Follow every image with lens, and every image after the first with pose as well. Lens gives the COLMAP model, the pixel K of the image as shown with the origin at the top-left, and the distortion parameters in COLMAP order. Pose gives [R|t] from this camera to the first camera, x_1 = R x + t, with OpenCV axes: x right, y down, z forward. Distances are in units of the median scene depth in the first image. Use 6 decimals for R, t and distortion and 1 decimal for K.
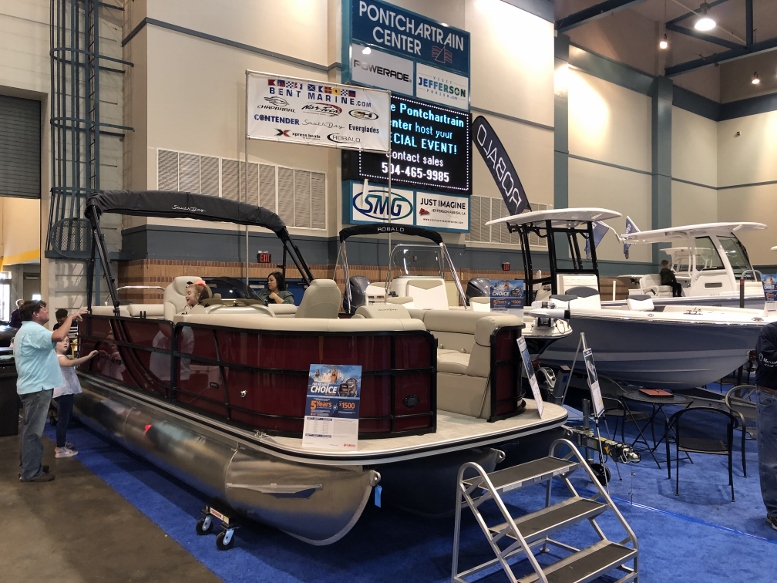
lens RADIAL K [[642.4, 0, 386.9], [0, 642.4, 292.5], [0, 0, 1]] dist [-0.006309, -0.008552]
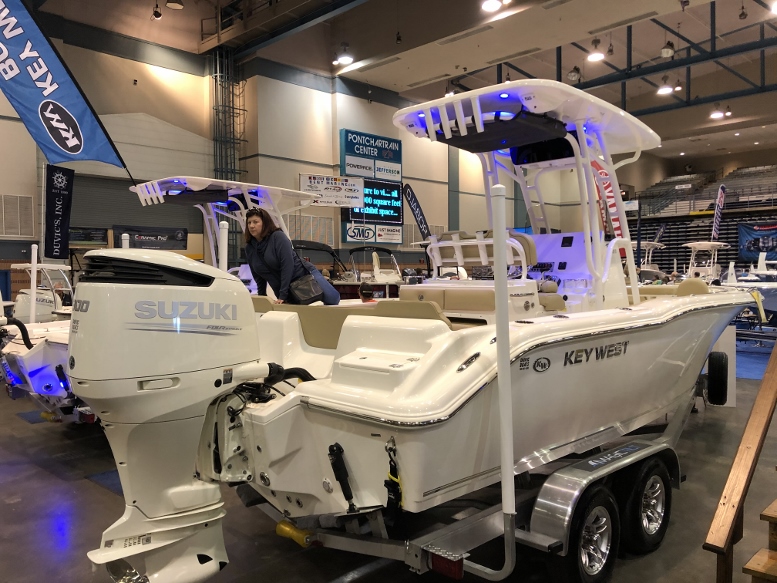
lens RADIAL K [[642.4, 0, 389.5], [0, 642.4, 290.4], [0, 0, 1]] dist [-0.006309, -0.008552]
pose [[0.993344, -0.015634, 0.114117, -0.148124], [0.012740, 0.999579, 0.026051, -0.005719], [-0.114476, -0.024424, 0.993126, -1.023265]]
